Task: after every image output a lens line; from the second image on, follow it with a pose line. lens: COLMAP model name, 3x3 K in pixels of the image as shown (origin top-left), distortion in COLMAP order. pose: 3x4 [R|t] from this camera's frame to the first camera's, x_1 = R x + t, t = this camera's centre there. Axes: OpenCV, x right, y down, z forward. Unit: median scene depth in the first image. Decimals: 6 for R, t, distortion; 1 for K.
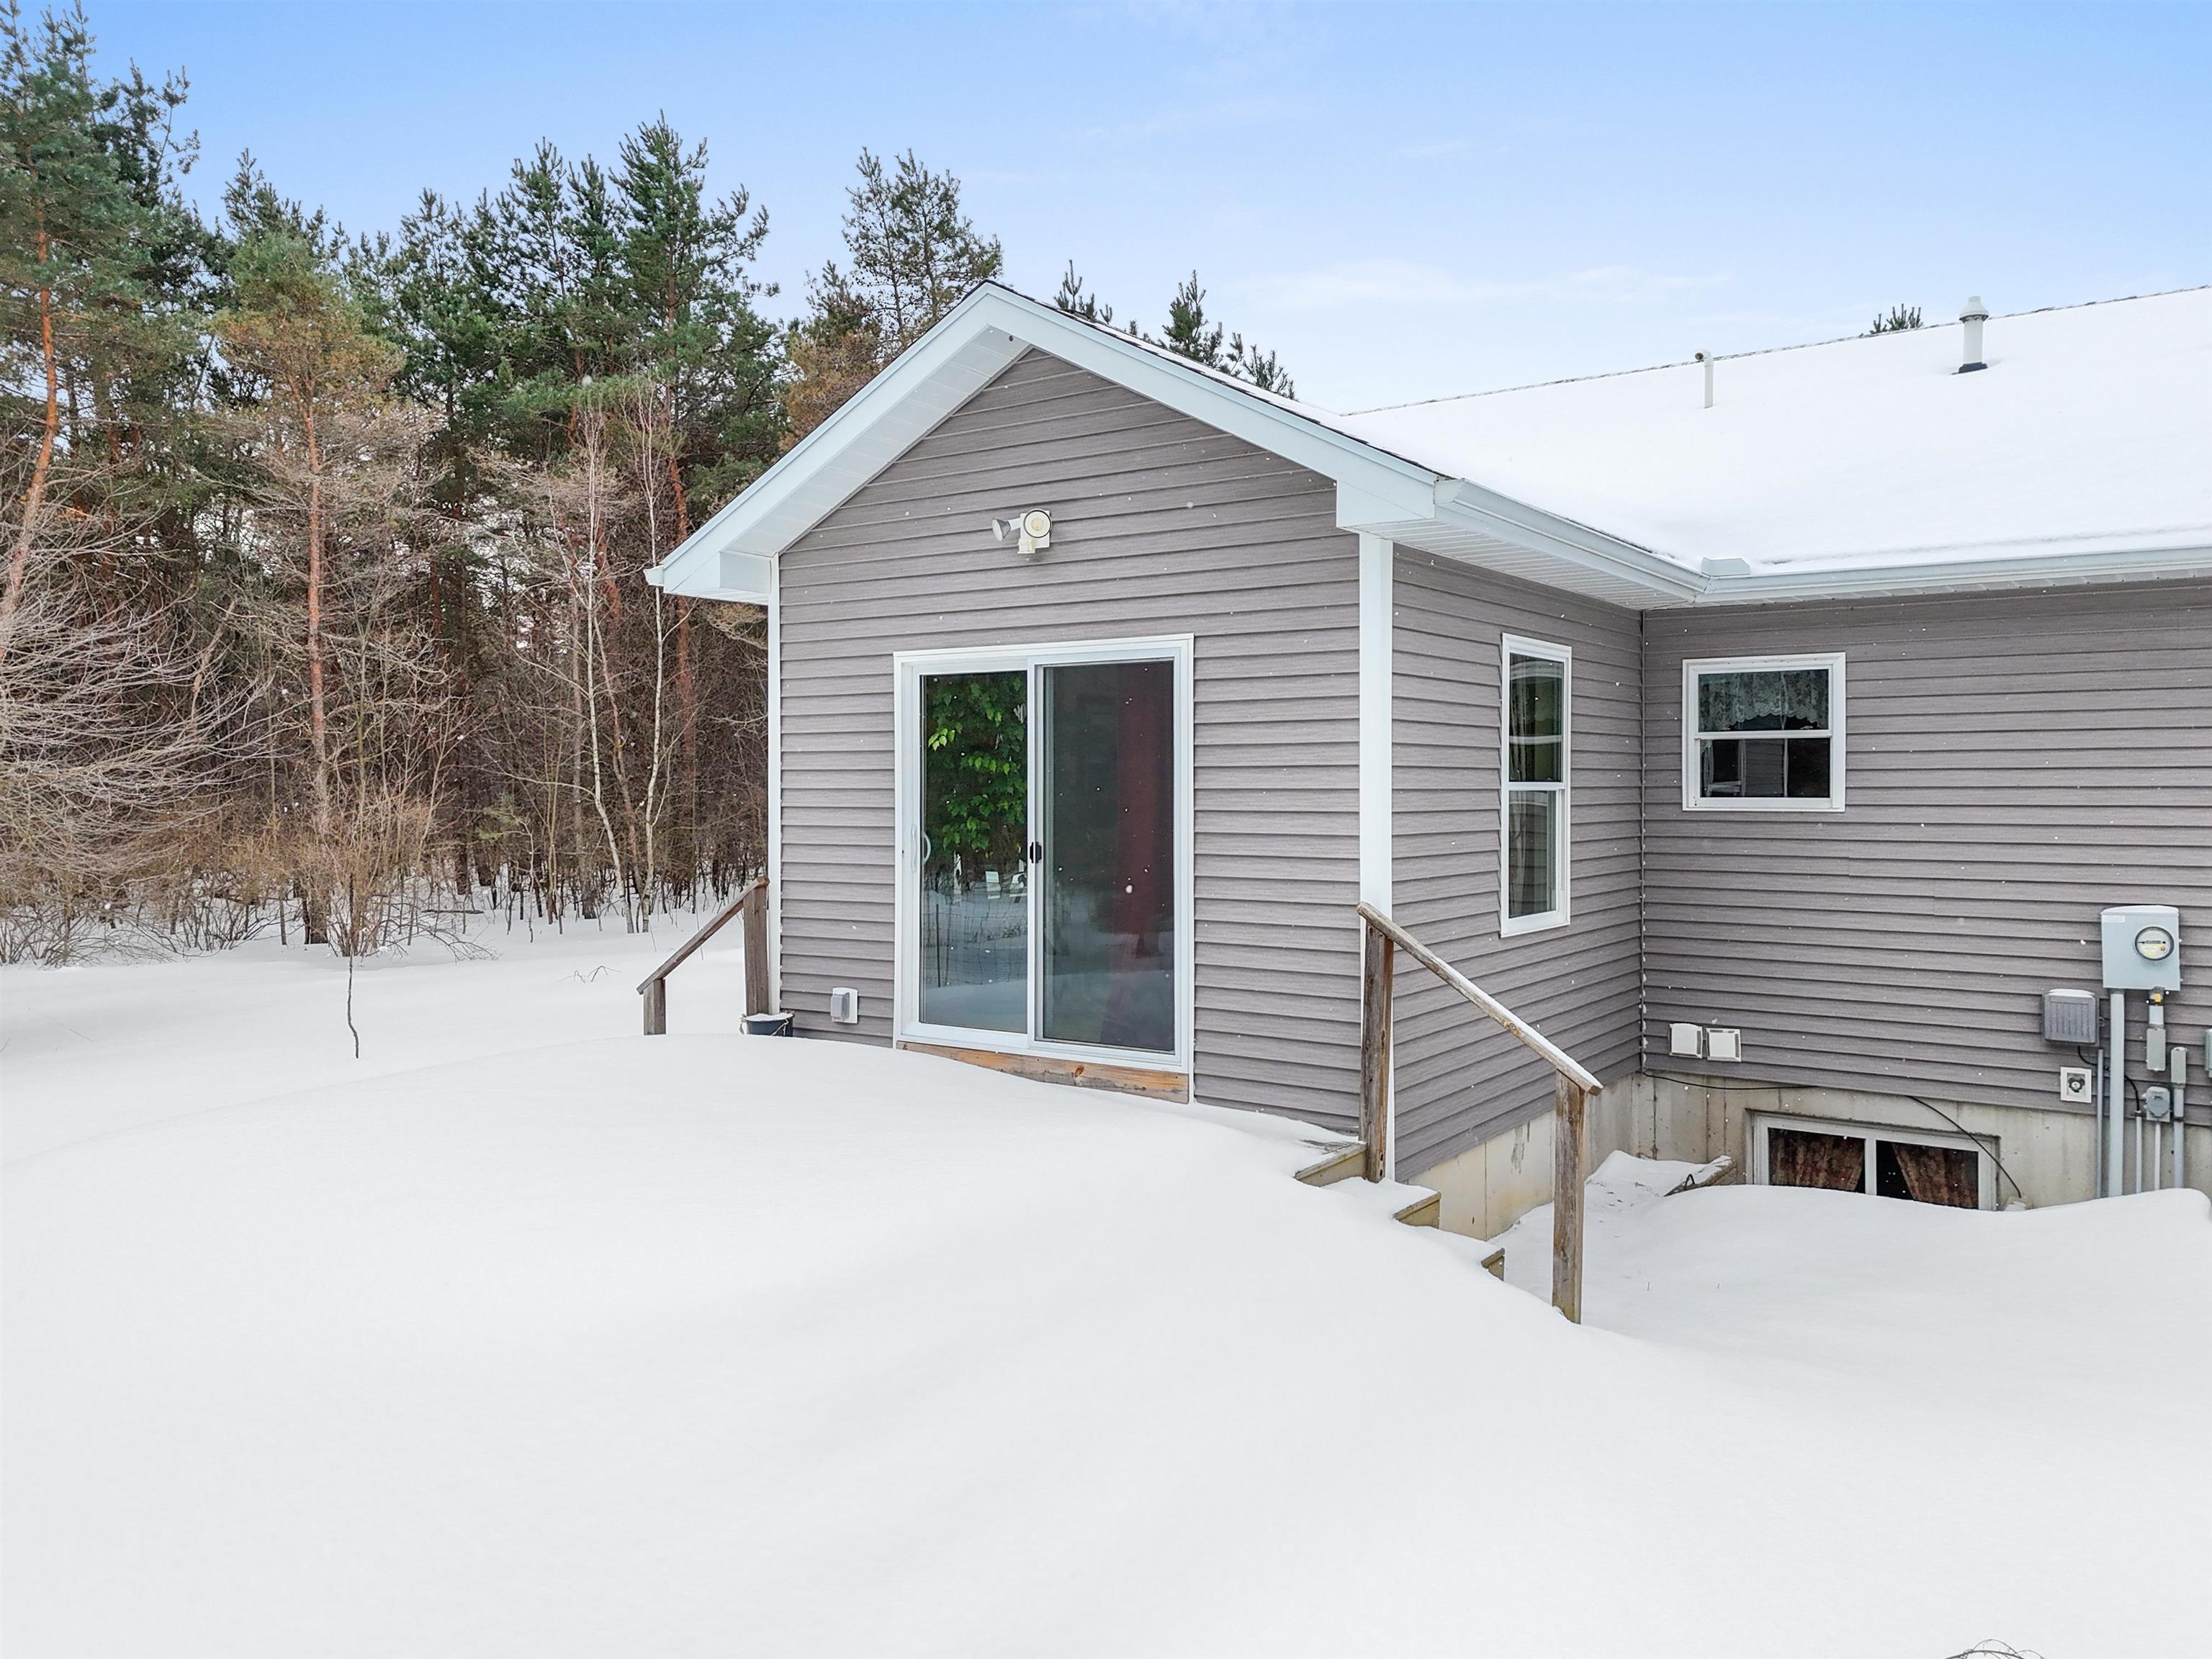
lens RADIAL K [[1632.9, 0, 1110.1], [0, 1632.9, 818.2], [0, 0, 1]] dist [0.073434, -0.002904]
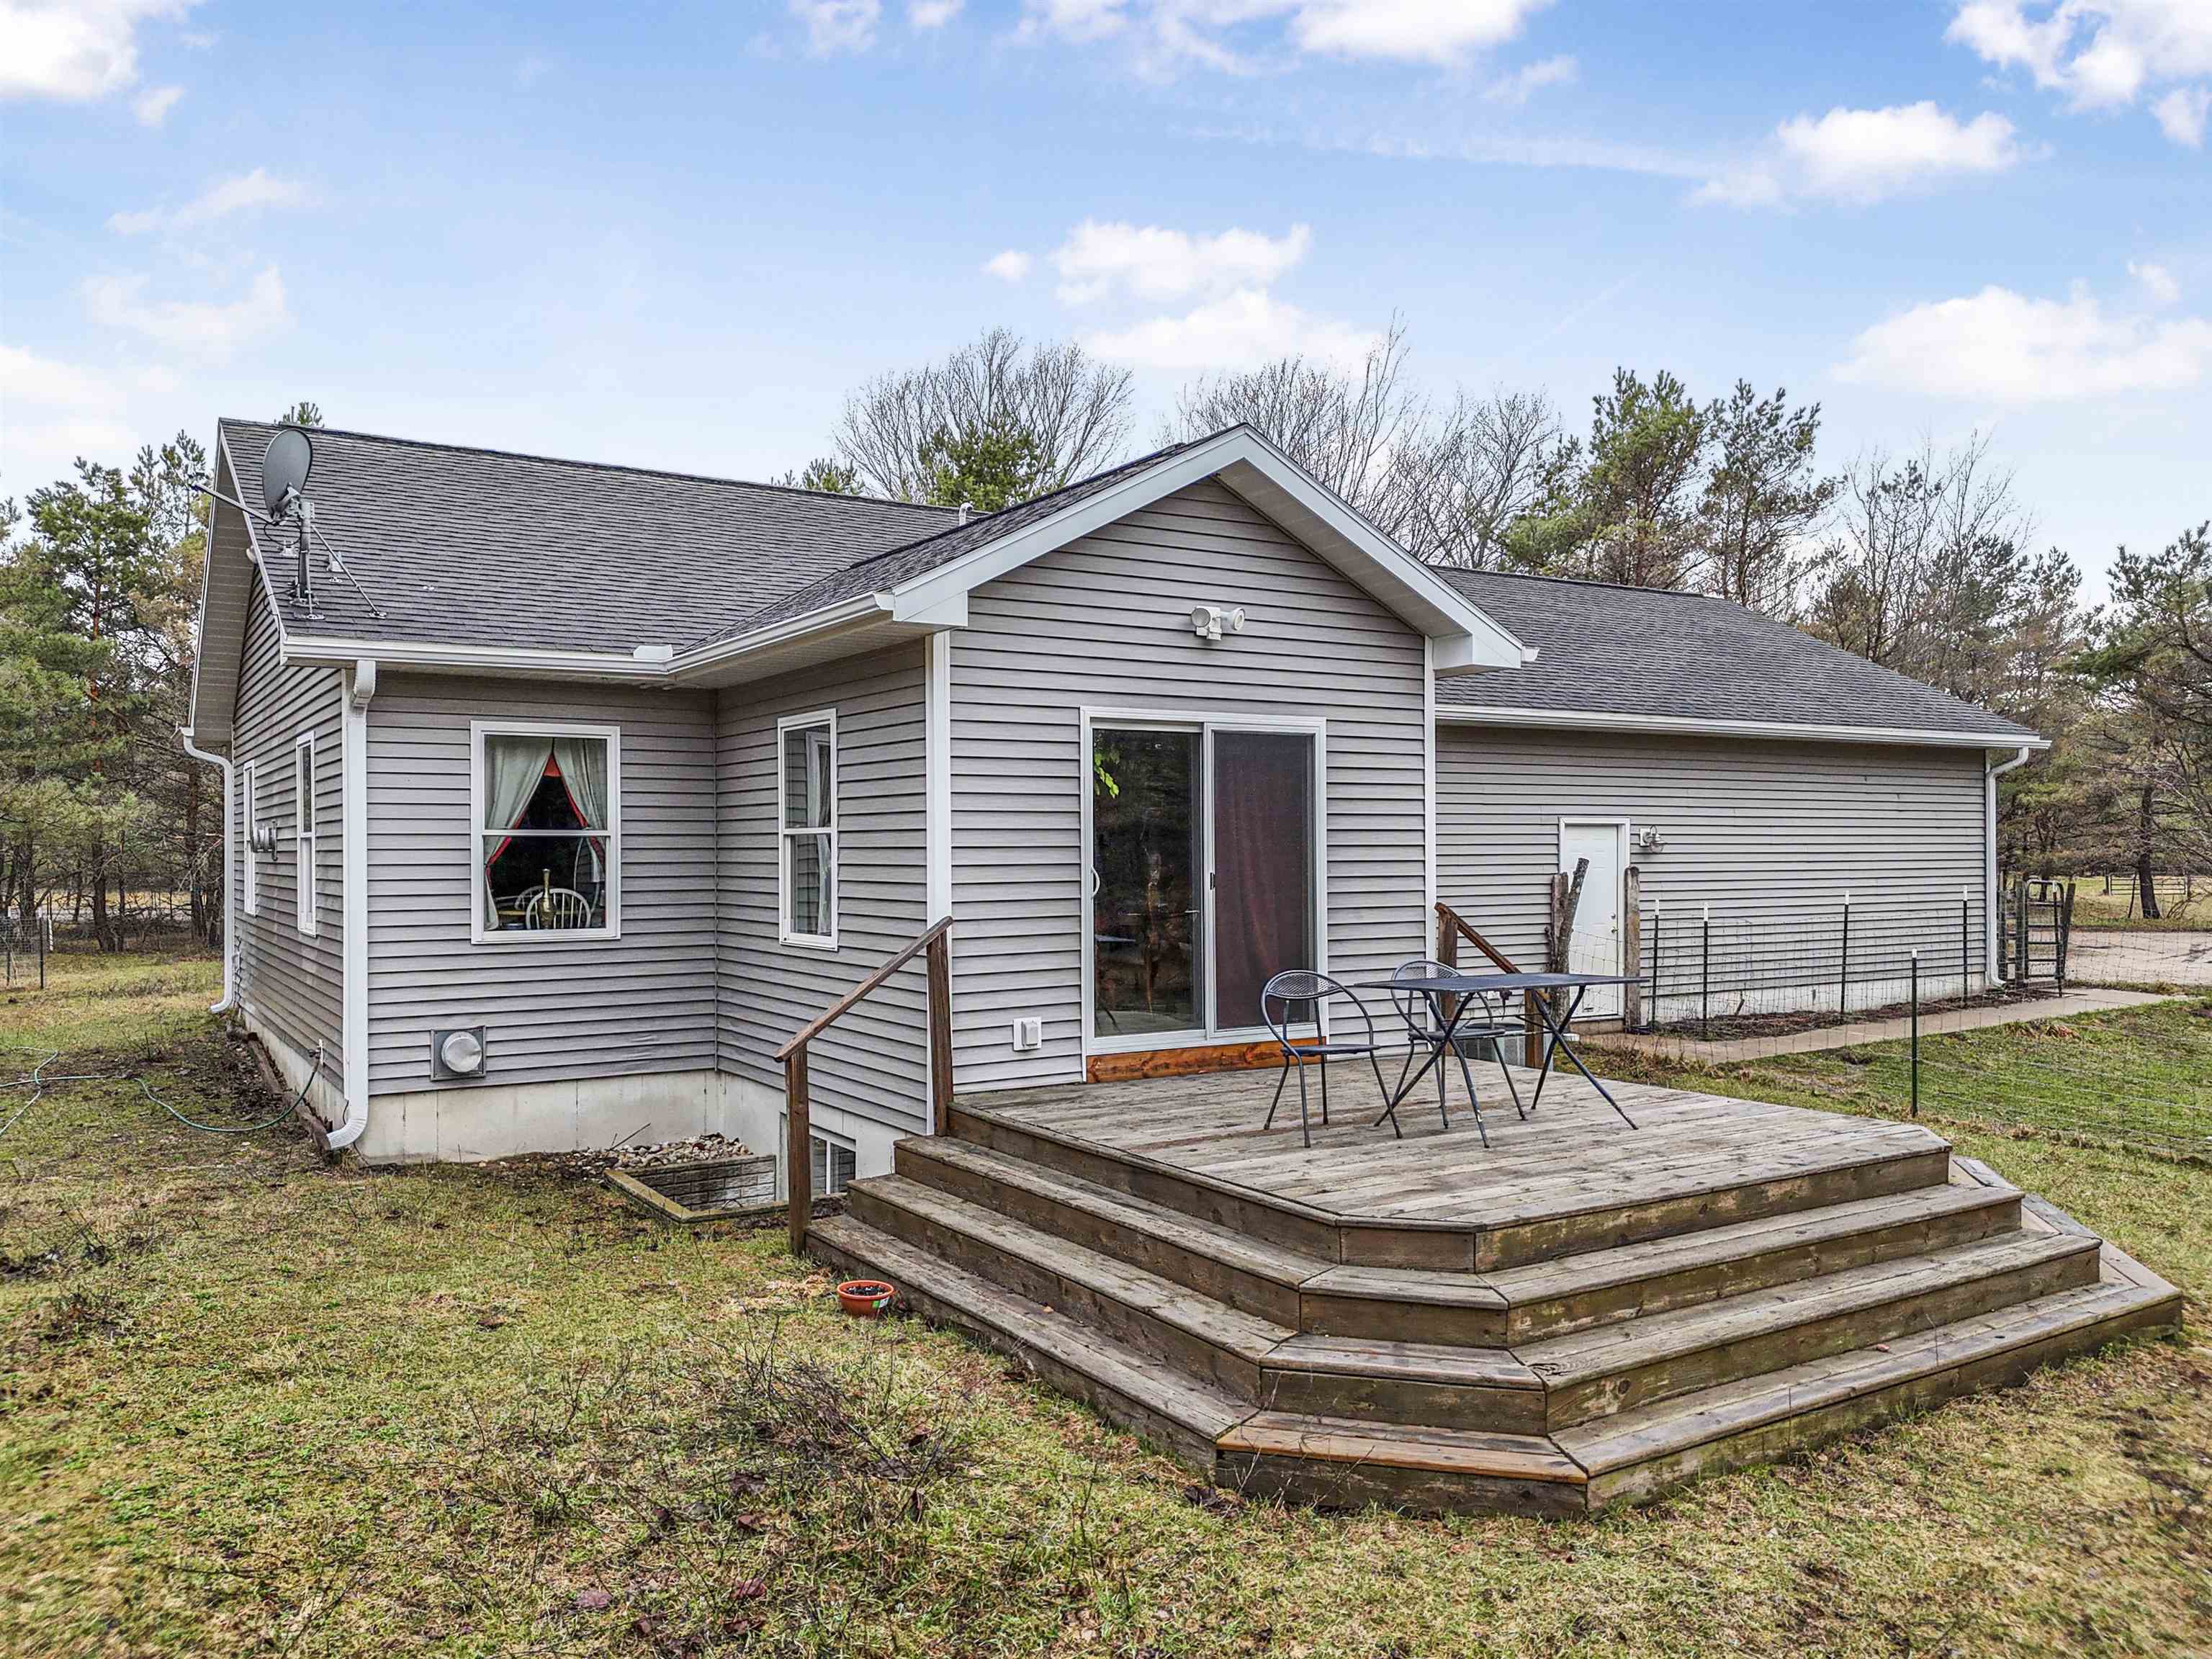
lens RADIAL K [[1632.9, 0, 1110.1], [0, 1632.9, 818.2], [0, 0, 1]] dist [0.073434, -0.002904]
pose [[0.395522, 0.007741, 0.918424, -1.229516], [0.019180, 0.999677, -0.016685, -0.007063], [-0.918256, 0.024215, 0.395246, 0.592910]]
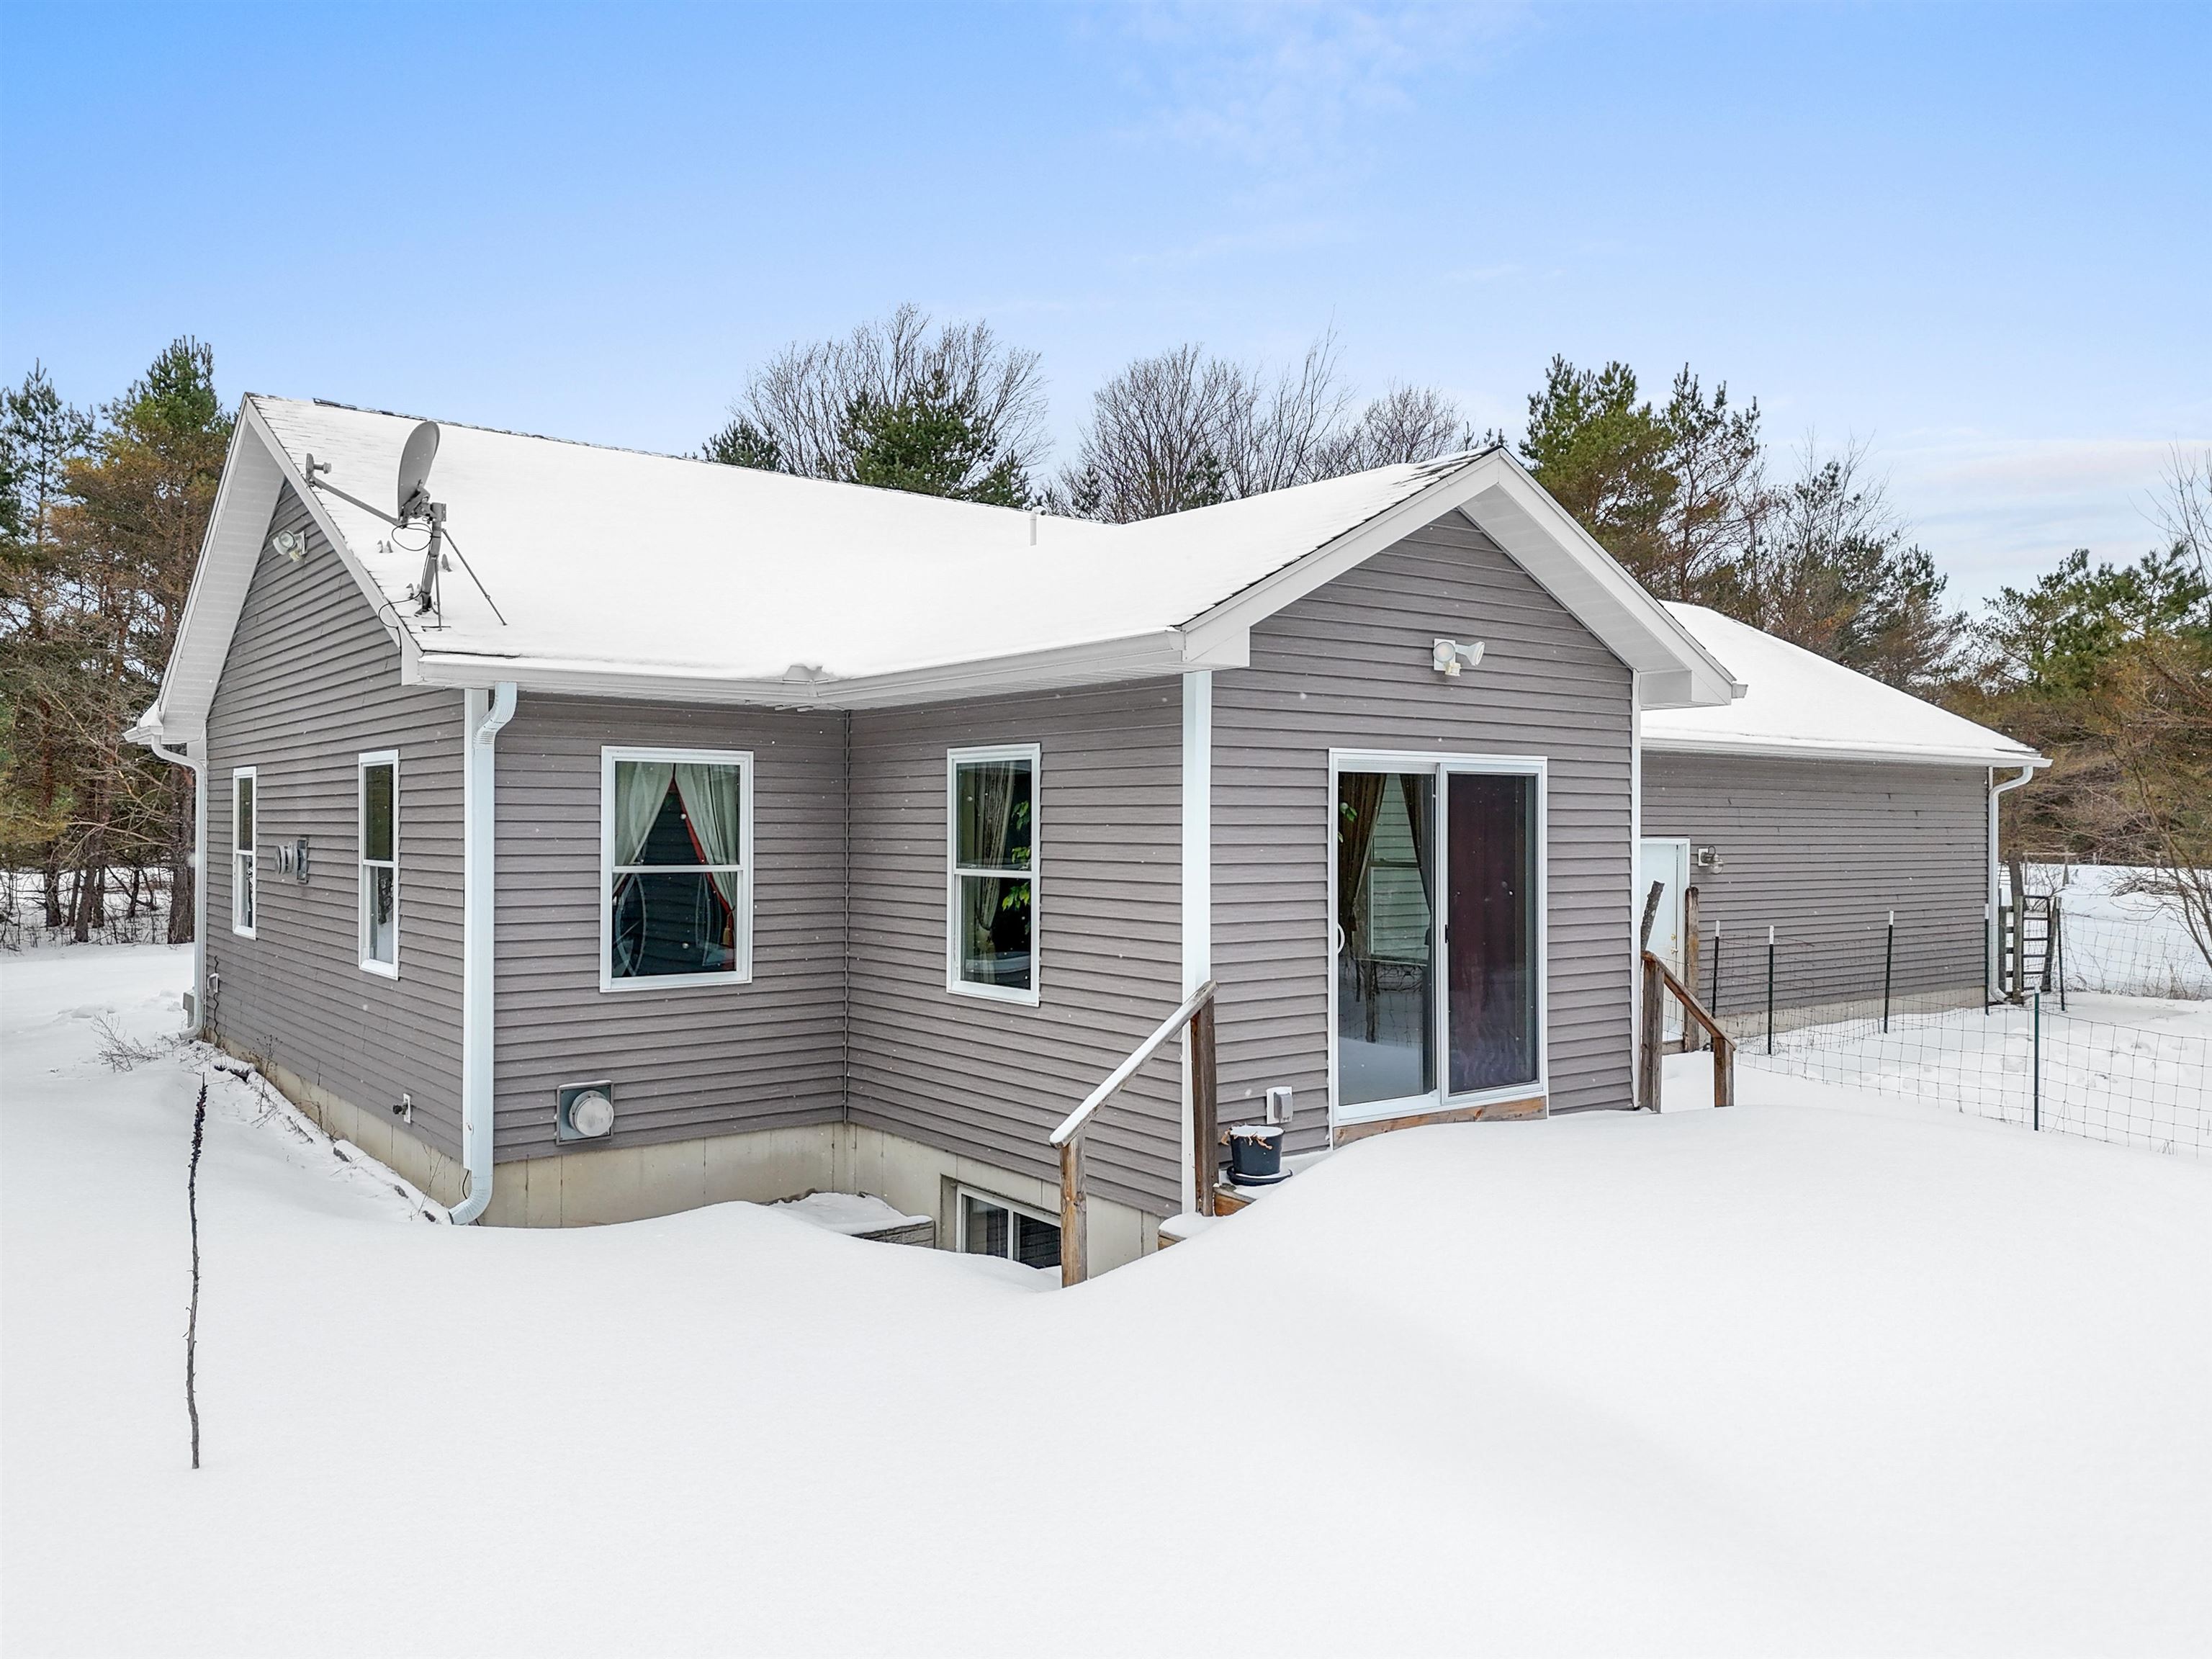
lens RADIAL K [[1630.8, 0, 1103.3], [0, 1630.8, 806.5], [0, 0, 1]] dist [0.045422, -0.001283]
pose [[0.310888, 0.004758, 0.950435, -1.239609], [0.011836, 0.999891, -0.008877, -0.062330], [-0.950373, 0.014009, 0.310798, 0.885750]]
